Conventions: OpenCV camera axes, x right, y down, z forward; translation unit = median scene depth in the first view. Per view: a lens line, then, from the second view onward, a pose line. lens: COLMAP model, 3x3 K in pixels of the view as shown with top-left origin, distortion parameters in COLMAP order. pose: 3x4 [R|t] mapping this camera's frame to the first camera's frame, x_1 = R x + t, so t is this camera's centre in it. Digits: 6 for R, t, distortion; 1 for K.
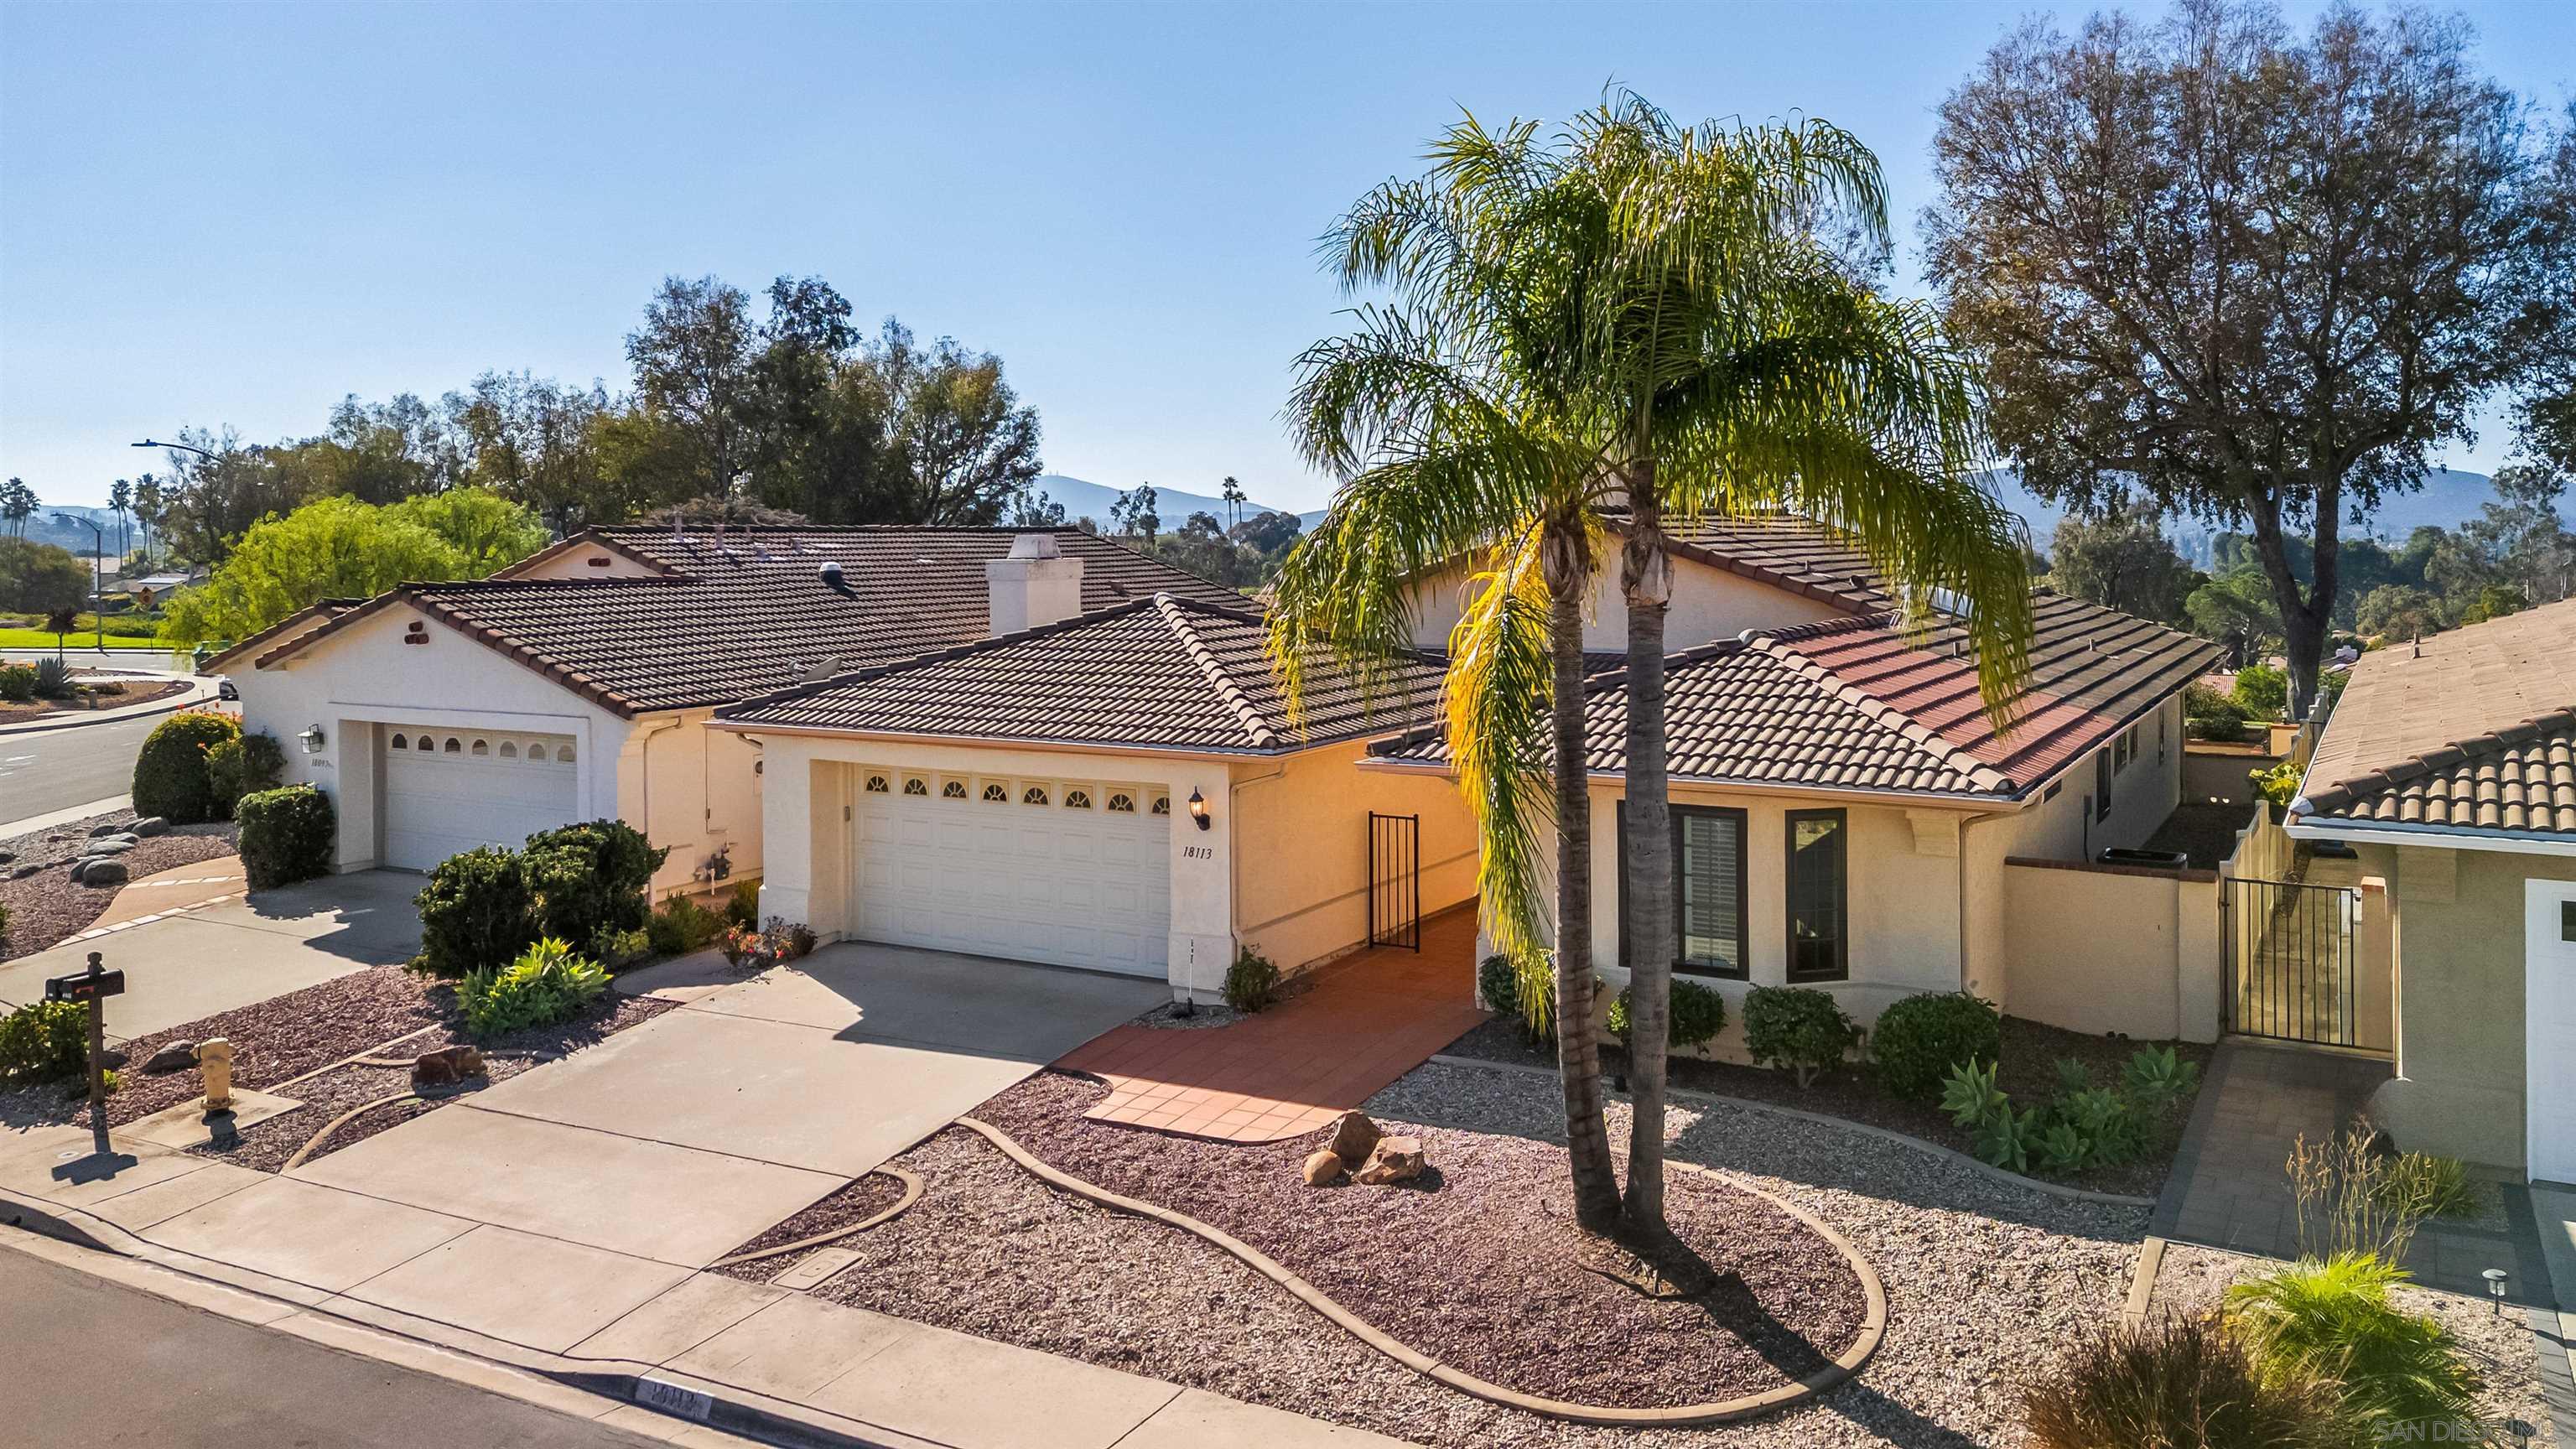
lens RADIAL K [[1974.6, 0, 1288.0], [0, 1974.6, 724.5], [0, 0, 1]] dist [0.025763, 0.001316]
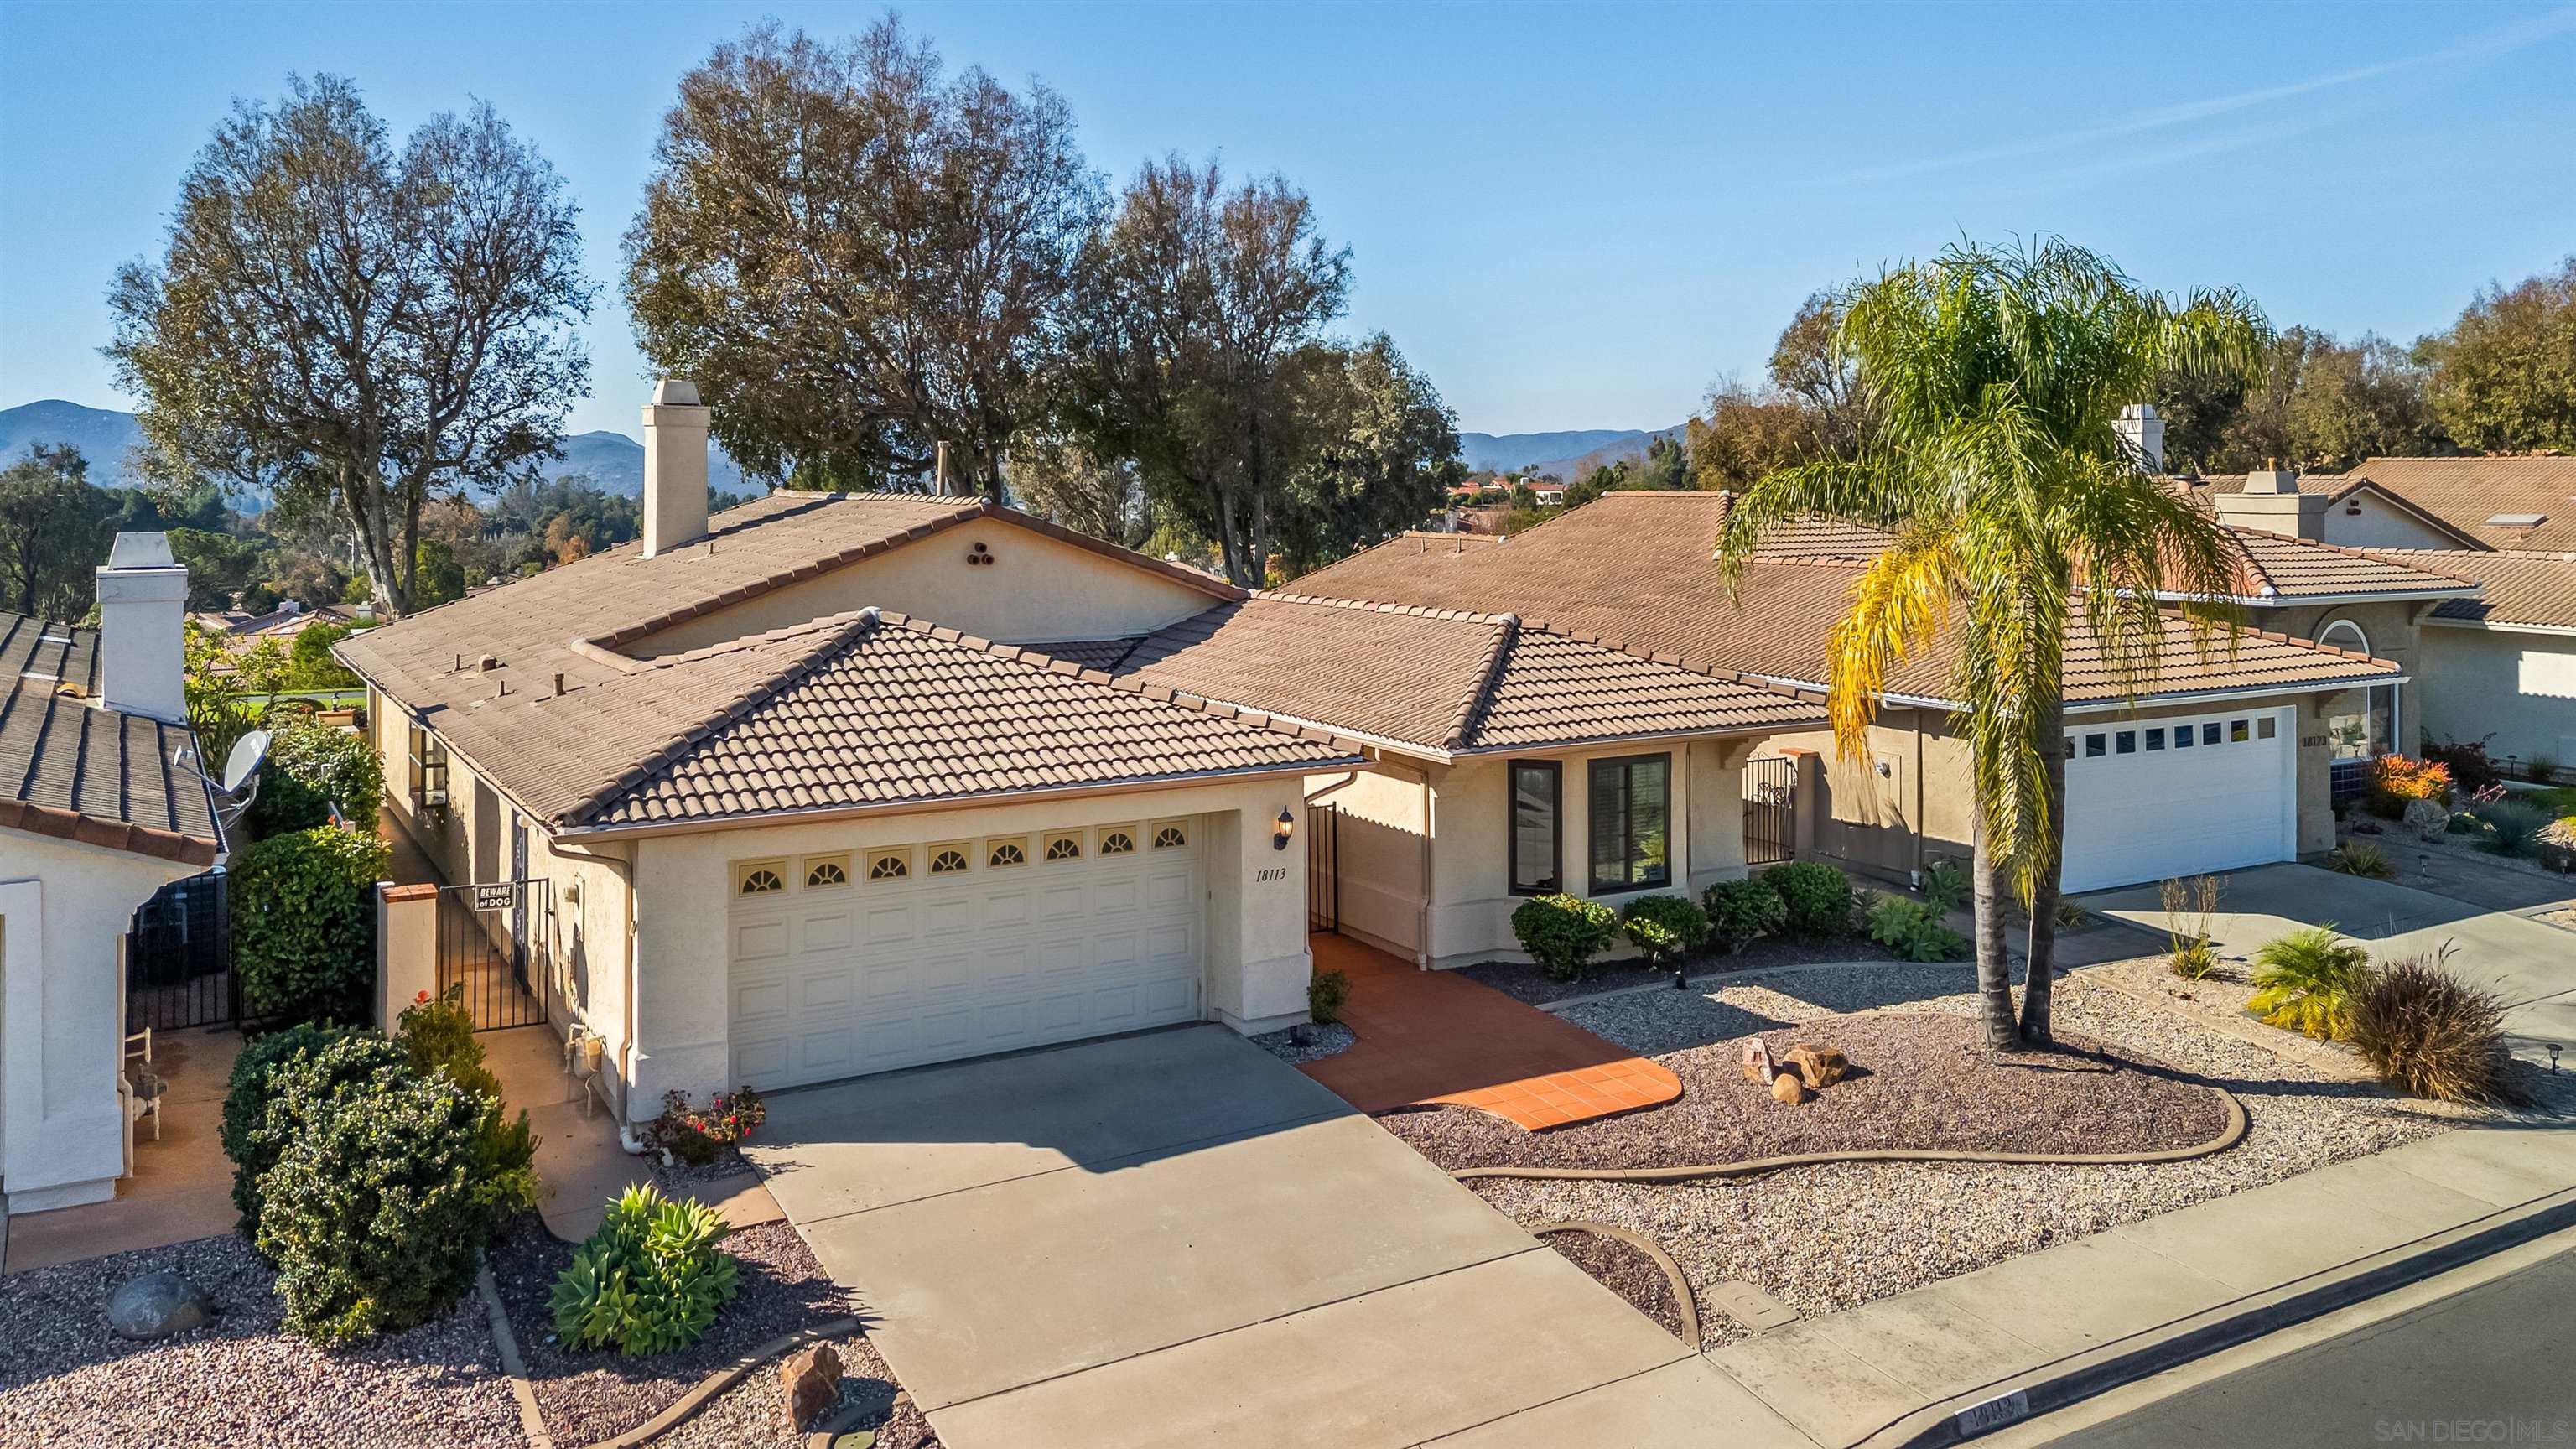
lens RADIAL K [[1974.6, 0, 1288.0], [0, 1974.6, 724.5], [0, 0, 1]] dist [0.025763, 0.001316]
pose [[0.477802, -0.092066, 0.873630, -1.062803], [0.080399, 0.994902, 0.060874, -0.079610], [-0.874781, 0.041153, 0.482768, 0.645785]]
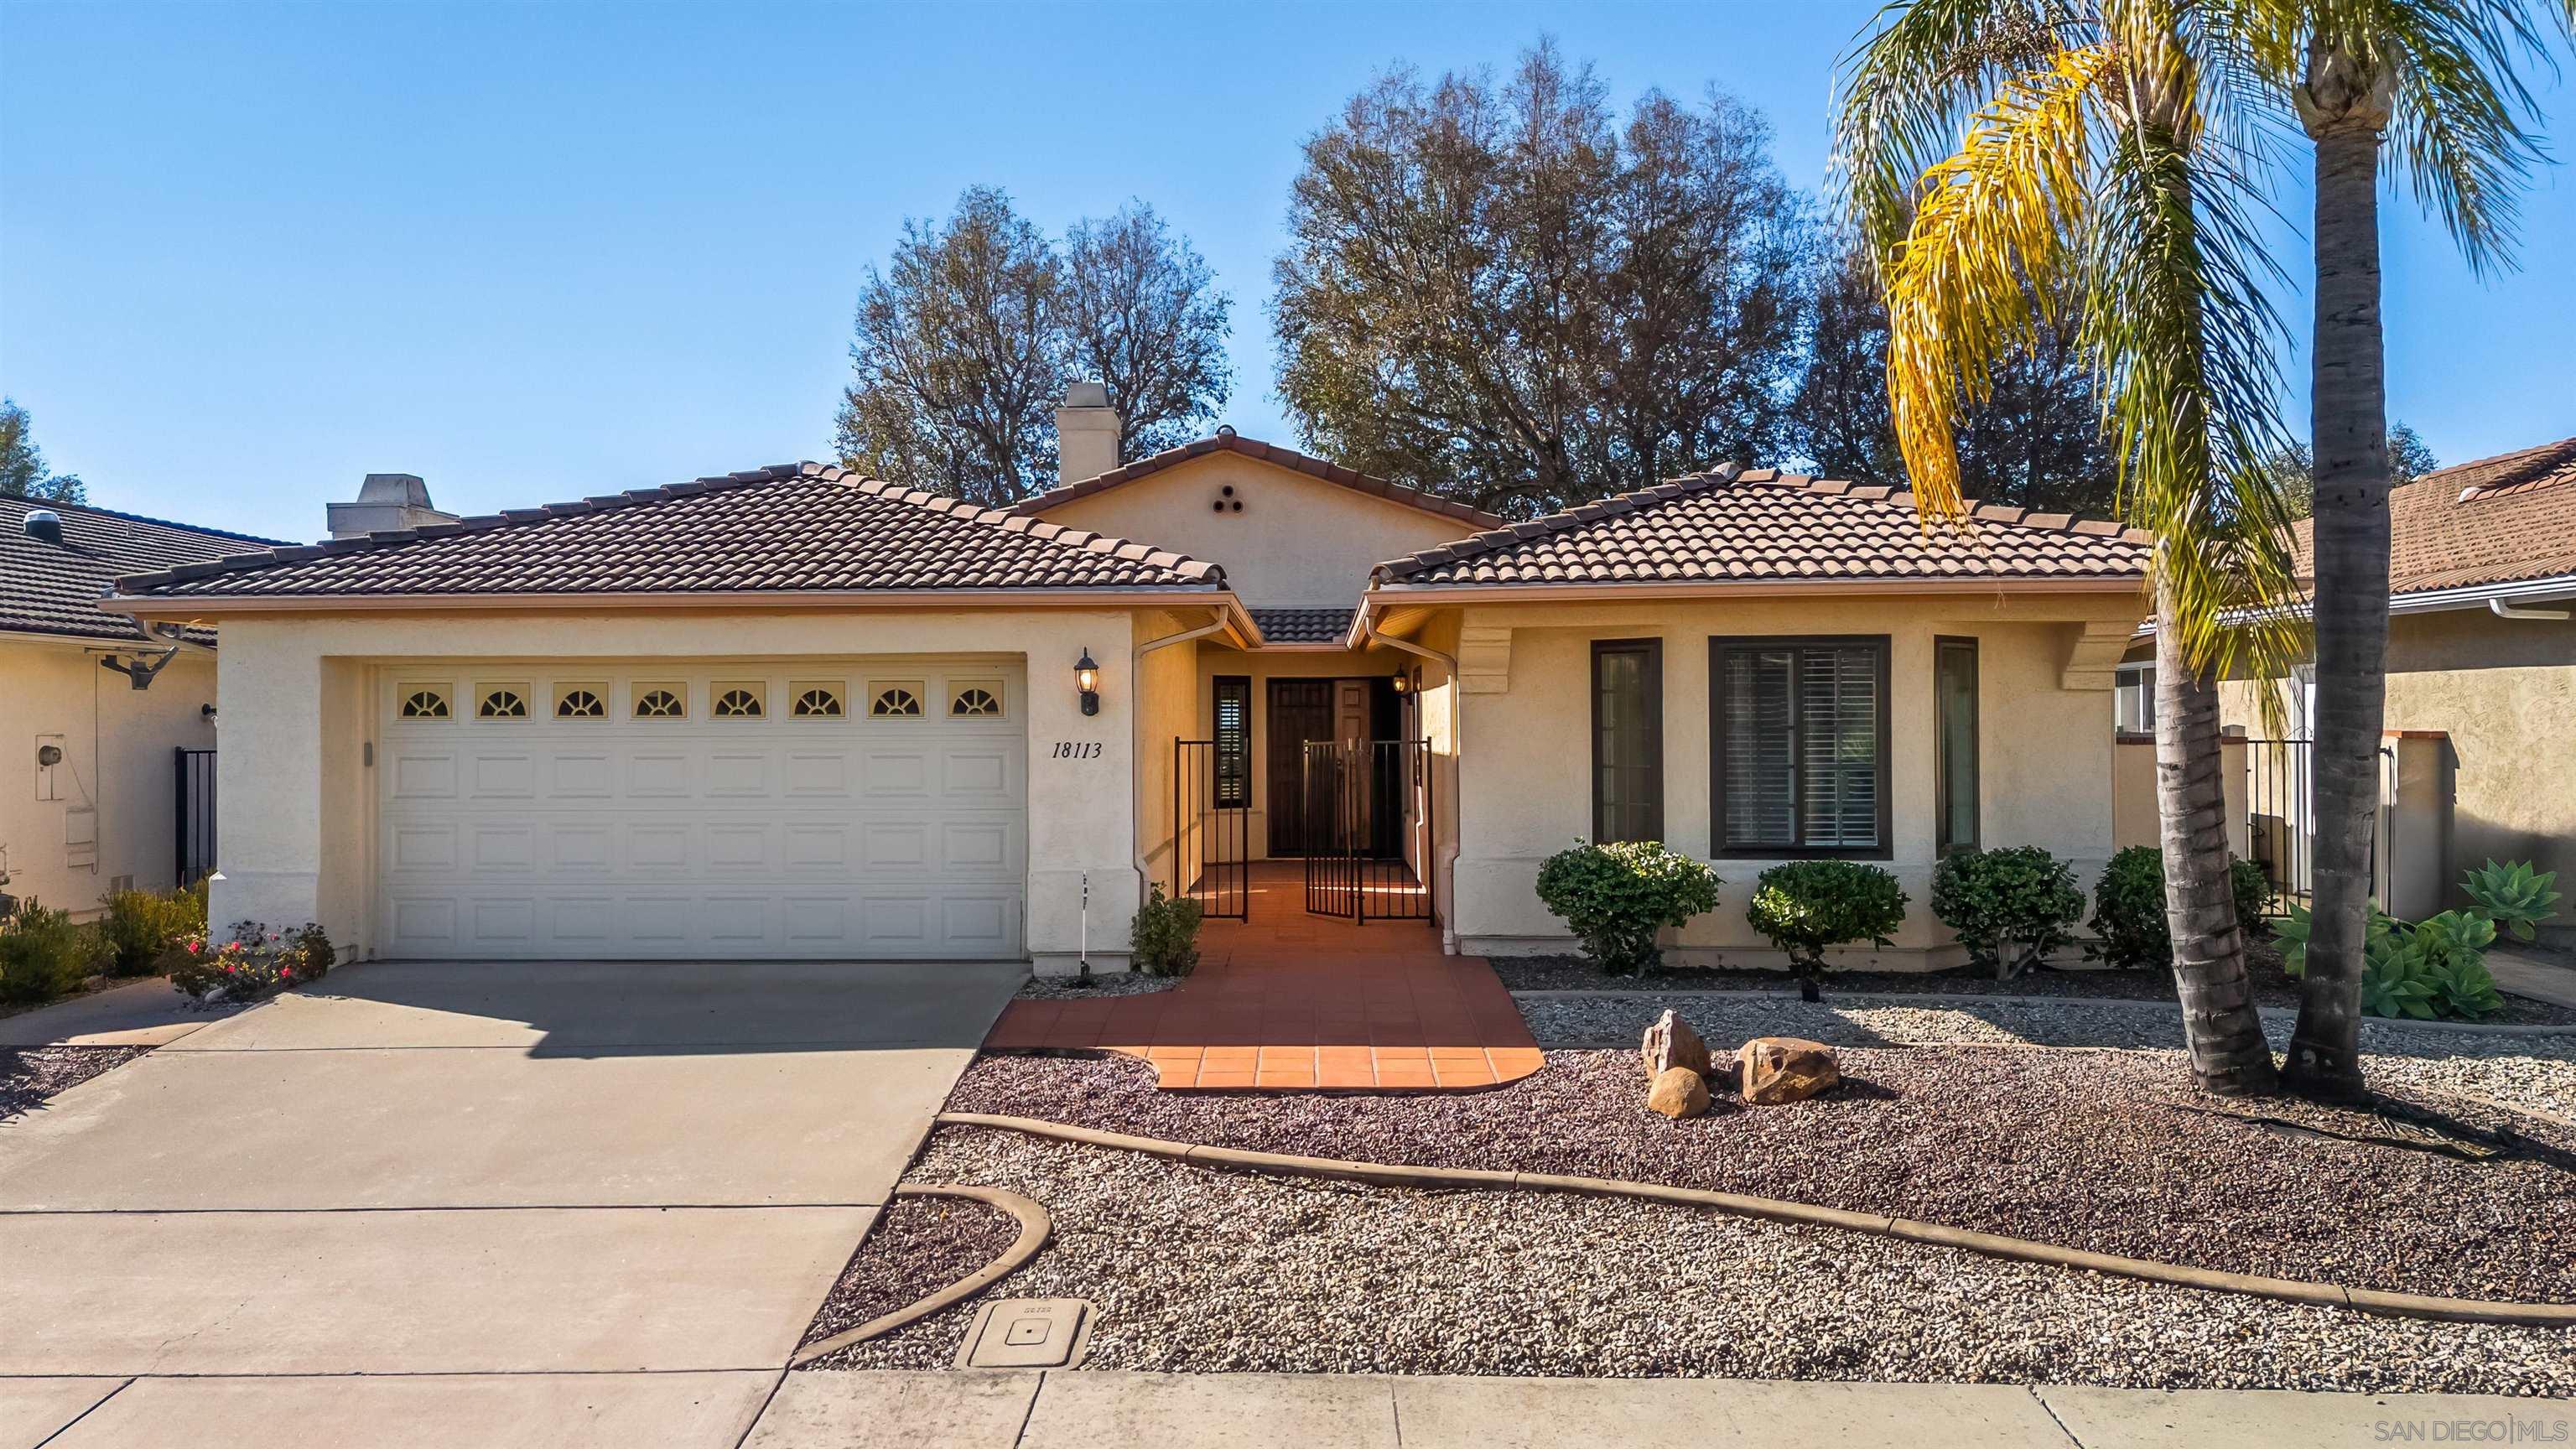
lens RADIAL K [[1948.6, 0, 1163.9], [0, 1948.6, 853.5], [0, 0, 1]] dist [0.045718, 0.000354]
pose [[0.894685, -0.016192, 0.446404, -0.389013], [0.038184, 0.998457, -0.040313, 0.156791], [-0.445062, 0.053113, 0.893923, 0.476983]]
